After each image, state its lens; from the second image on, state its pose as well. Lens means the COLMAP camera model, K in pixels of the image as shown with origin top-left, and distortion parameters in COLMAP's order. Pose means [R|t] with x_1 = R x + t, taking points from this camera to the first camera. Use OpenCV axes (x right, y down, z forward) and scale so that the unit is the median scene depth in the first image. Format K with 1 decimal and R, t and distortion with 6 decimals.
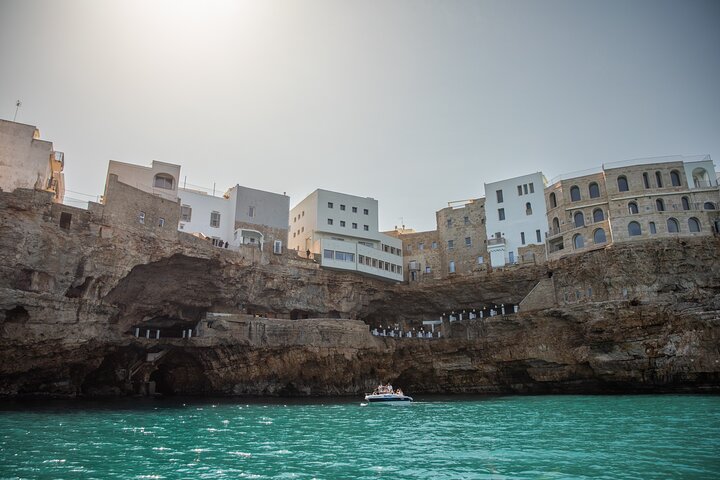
lens RADIAL K [[490.2, 0, 360.6], [0, 490.2, 240.7], [0, 0, 1]] dist [-0.061007, 0.011979]
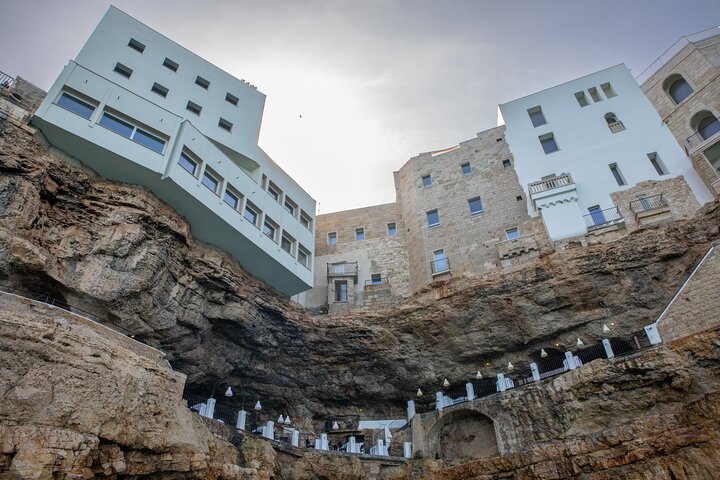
lens RADIAL K [[490.2, 0, 359.0], [0, 490.2, 239.0], [0, 0, 1]] dist [-0.061007, 0.011979]
pose [[0.985512, 0.090527, 0.143429, 0.066015], [-0.027943, 0.920752, -0.389147, 0.195404], [-0.167291, 0.379501, 0.909941, 0.657109]]
